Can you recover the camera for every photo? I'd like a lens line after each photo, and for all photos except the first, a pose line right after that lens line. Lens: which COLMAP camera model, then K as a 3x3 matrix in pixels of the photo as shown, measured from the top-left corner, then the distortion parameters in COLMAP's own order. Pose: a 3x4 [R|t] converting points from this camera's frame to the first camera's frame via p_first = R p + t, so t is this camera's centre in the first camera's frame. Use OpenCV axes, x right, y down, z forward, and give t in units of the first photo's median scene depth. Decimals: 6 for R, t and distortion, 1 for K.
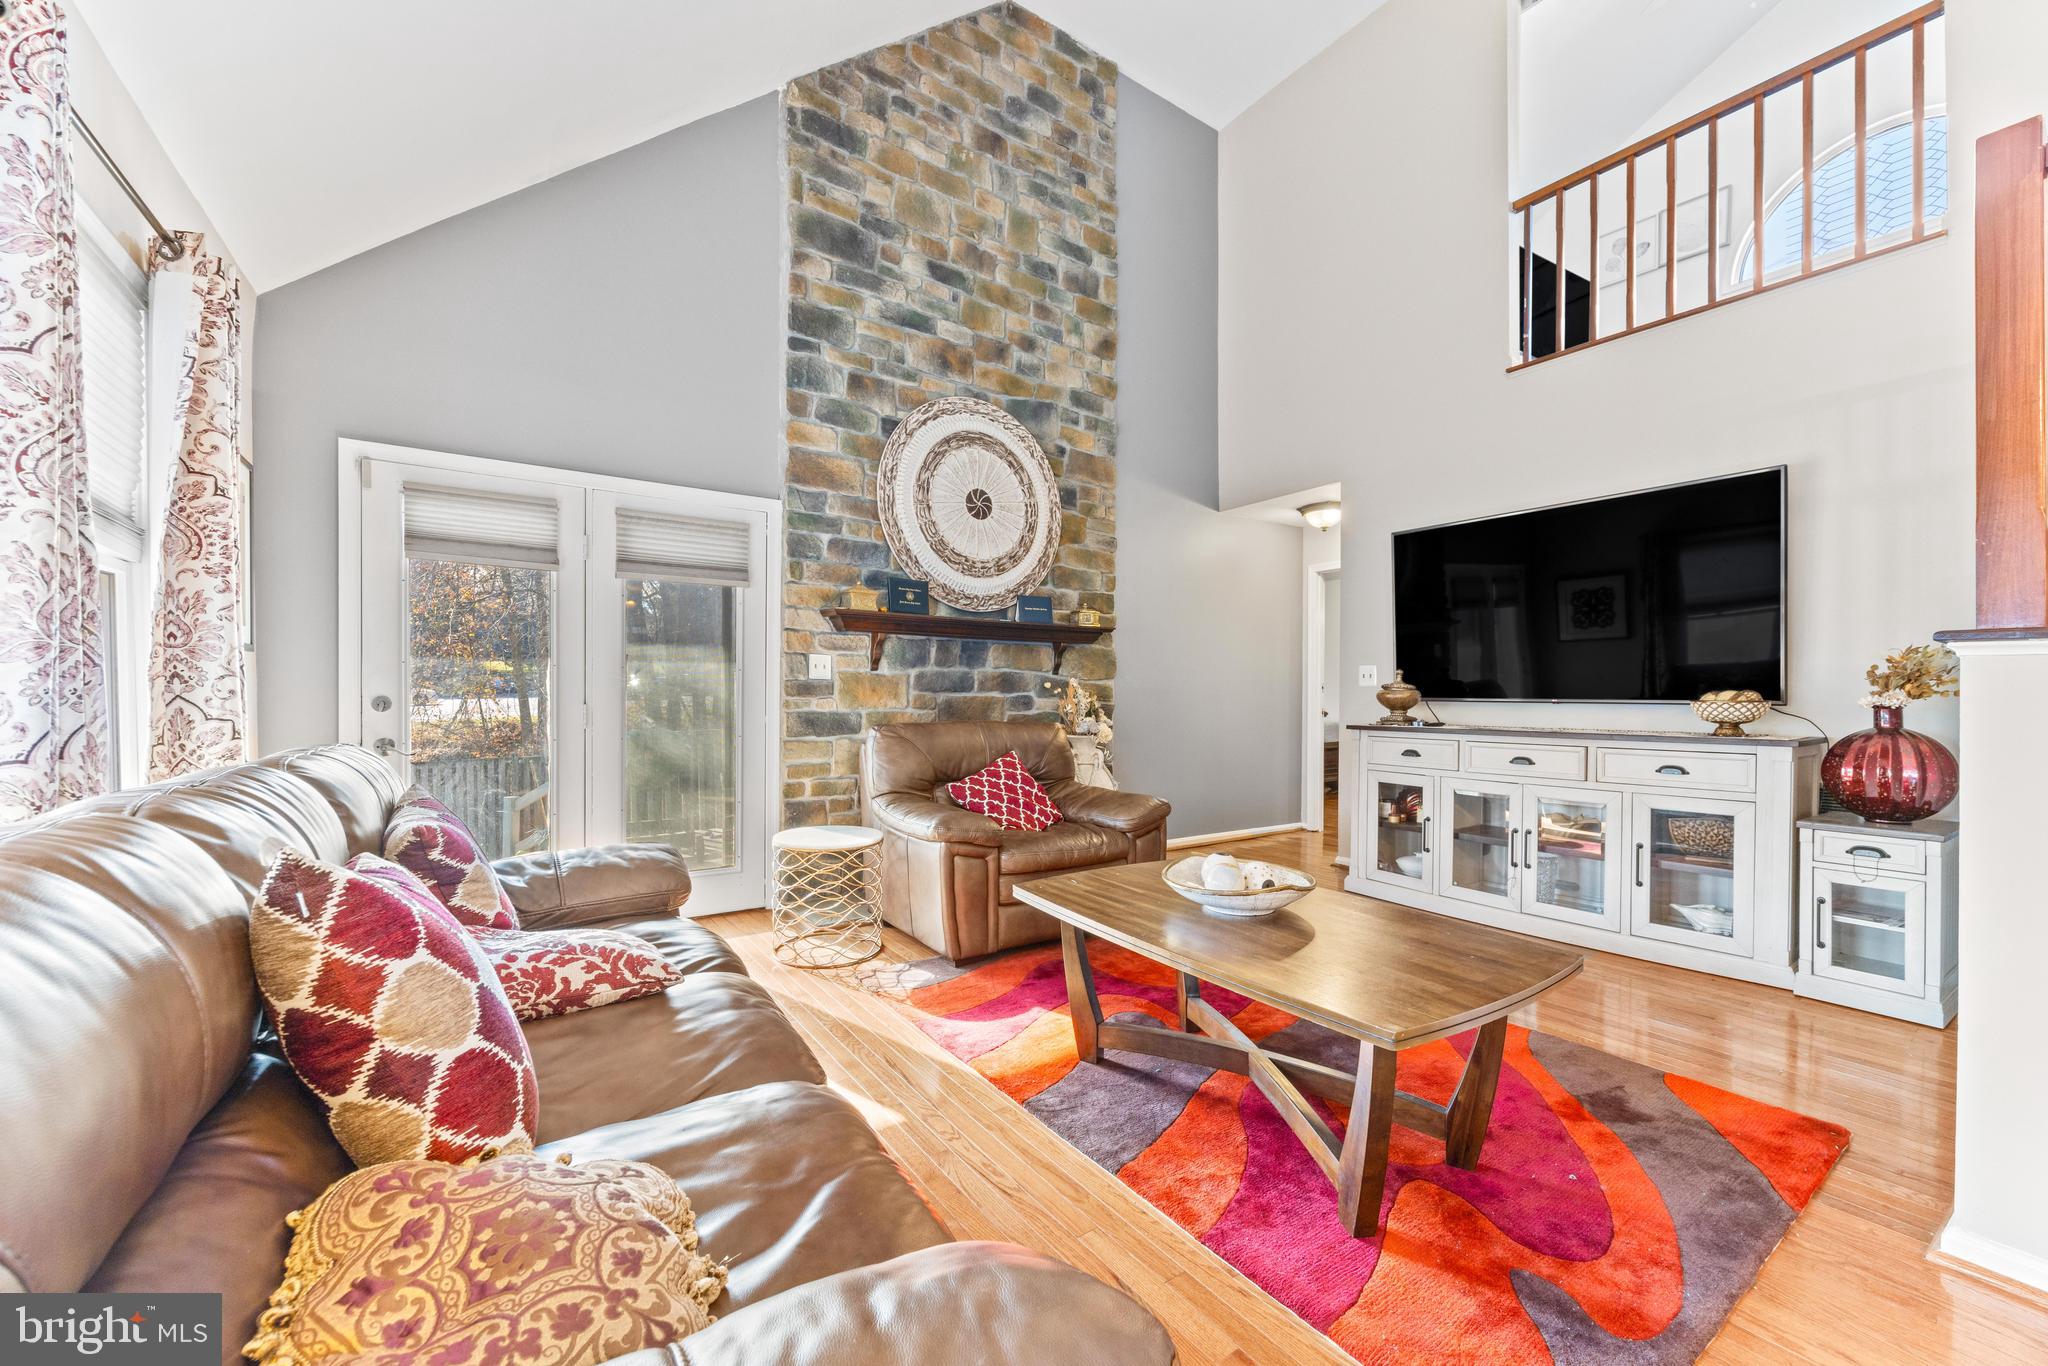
lens RADIAL K [[794.4, 0, 1032.9], [0, 794.4, 696.2], [0, 0, 1]] dist [0.002592, -0.000722]
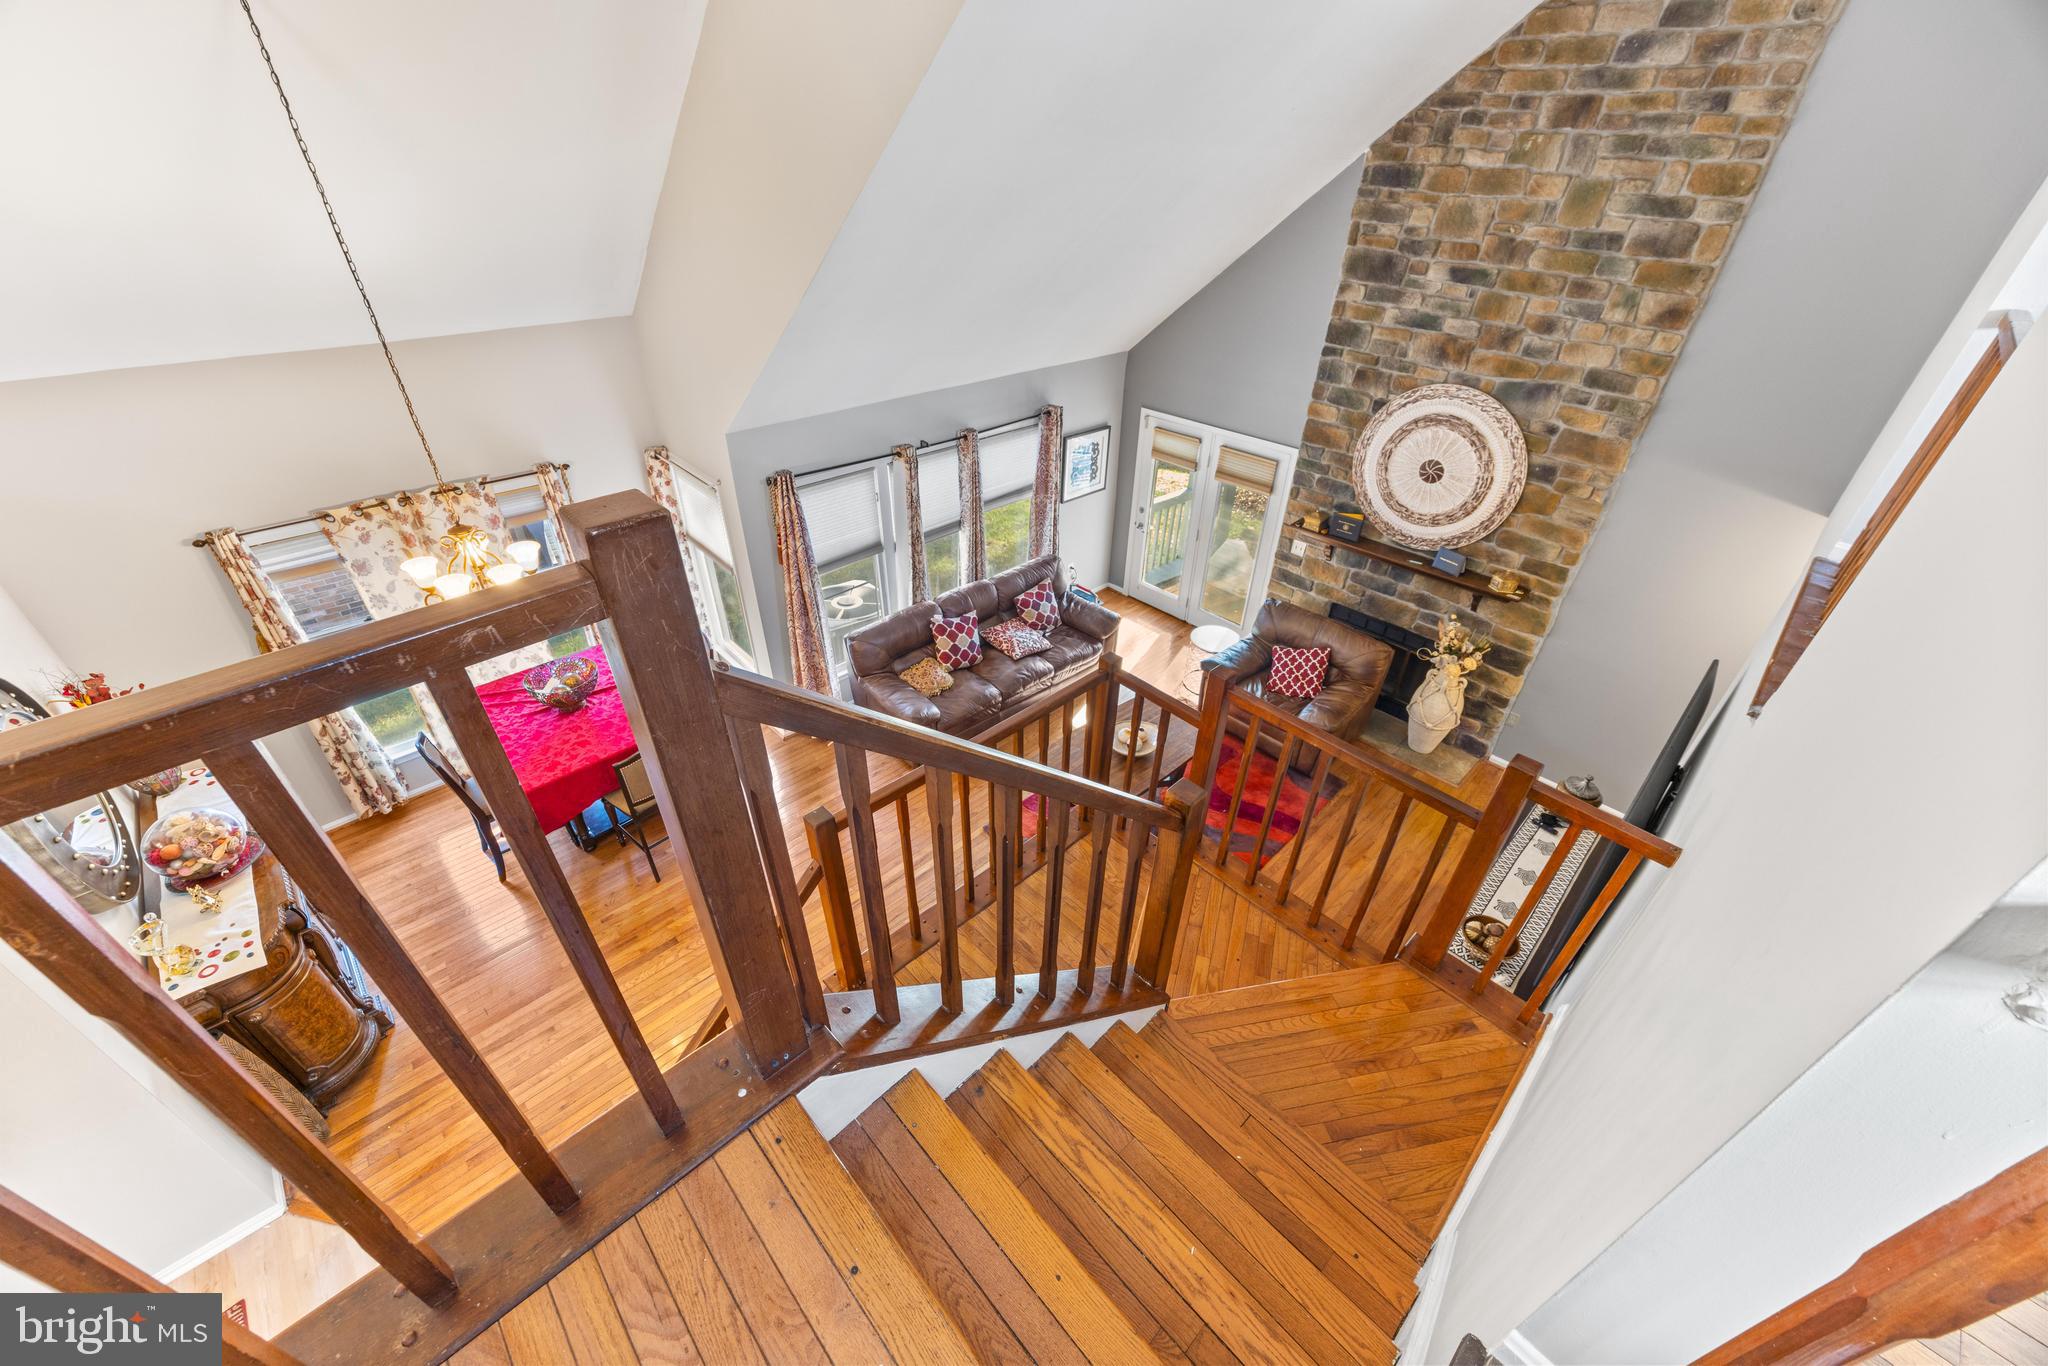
lens RADIAL K [[775.9, 0, 1019.4], [0, 775.9, 686.1], [0, 0, 1]] dist [-0.003398, 0.000206]
pose [[0.156542, 0.560633, -0.813133, 1.104111], [-0.019387, 0.824869, 0.564992, -0.686757], [0.987481, -0.072681, 0.139996, 0.139095]]
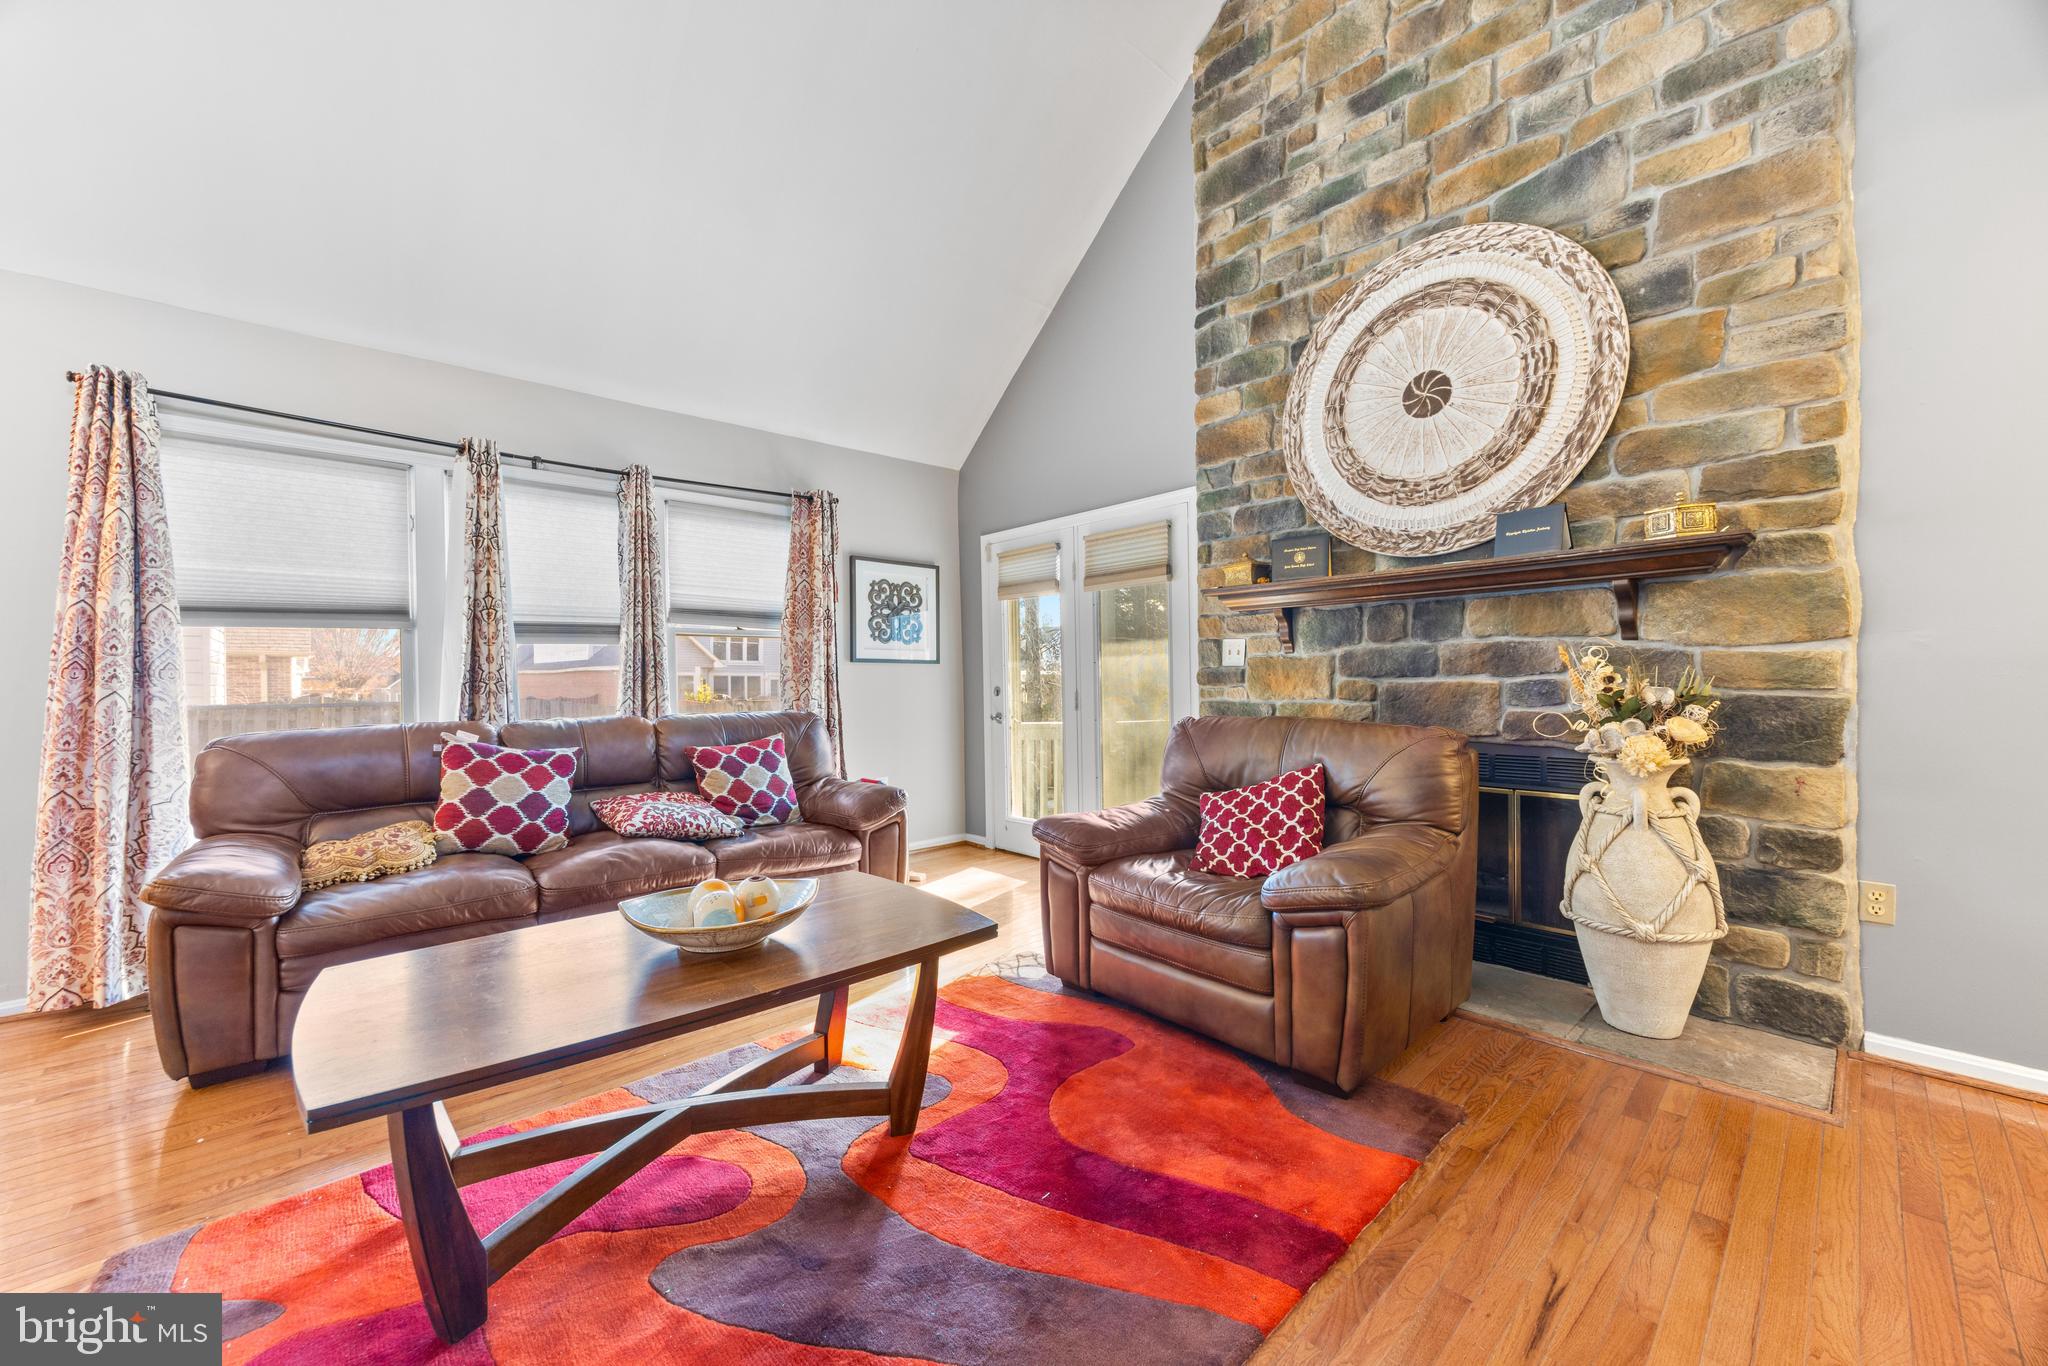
lens RADIAL K [[775.9, 0, 1020.4], [0, 775.9, 682.0], [0, 0, 1]] dist [-0.003398, 0.000206]
pose [[0.124286, -0.005172, -0.992233, 0.558623], [0.010297, 0.999939, -0.003922, -0.001761], [0.992193, -0.009729, 0.124331, 0.607599]]
